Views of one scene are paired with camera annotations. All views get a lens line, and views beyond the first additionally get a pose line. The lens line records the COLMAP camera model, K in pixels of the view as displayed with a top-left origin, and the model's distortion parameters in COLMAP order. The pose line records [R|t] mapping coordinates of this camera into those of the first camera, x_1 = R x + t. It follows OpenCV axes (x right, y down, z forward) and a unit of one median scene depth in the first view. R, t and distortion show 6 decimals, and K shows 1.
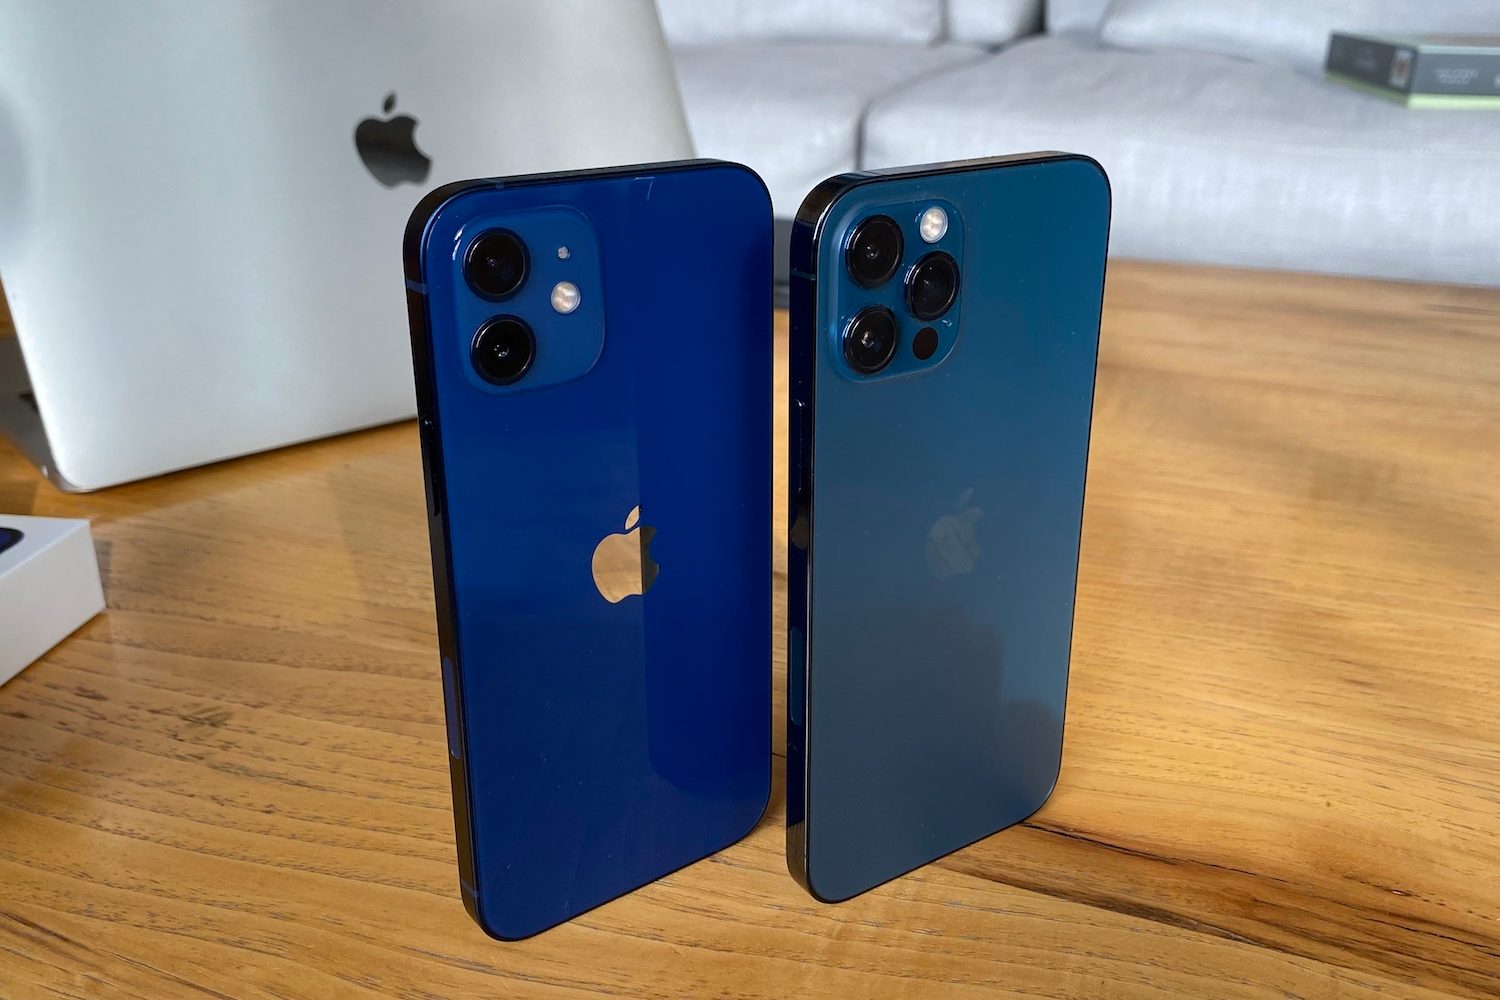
lens RADIAL K [[1223.9, 0, 743.2], [0, 1223.9, 502.6], [0, 0, 1]] dist [0.012267, -0.008240]
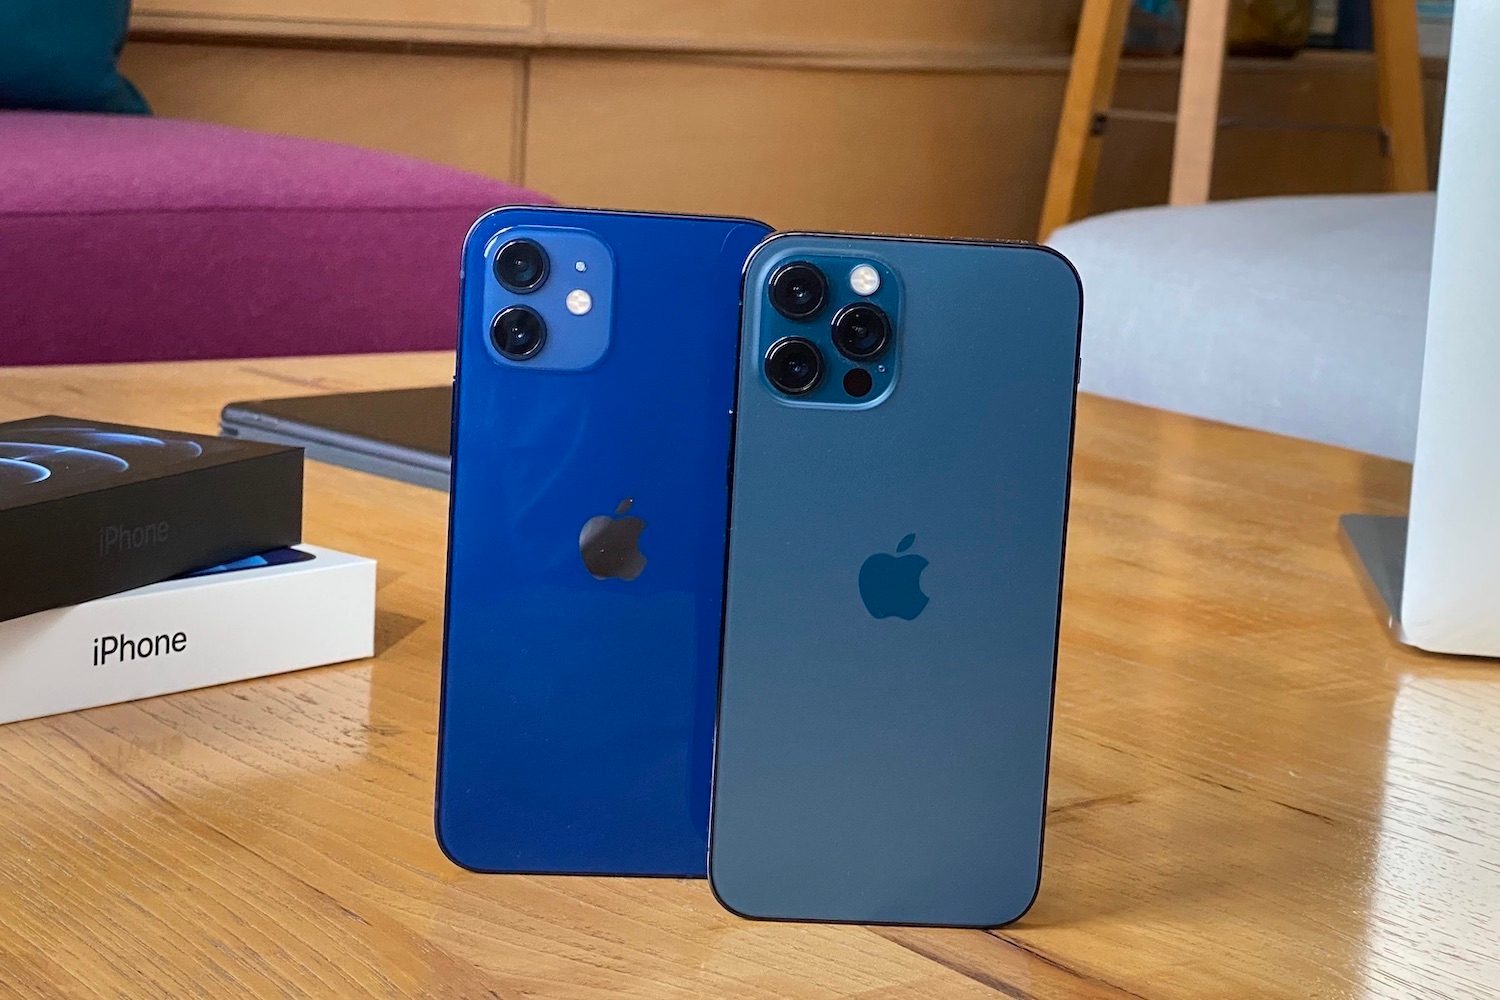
lens RADIAL K [[2211.0, 0, 751.6], [0, 2211.0, 499.1], [0, 0, 1]] dist [-0.015818, 0.000000]
pose [[0.876314, 0.148283, -0.458352, 1.063374], [-0.238311, 0.960311, -0.144948, 0.309216], [0.418667, 0.236250, 0.876871, -0.854732]]
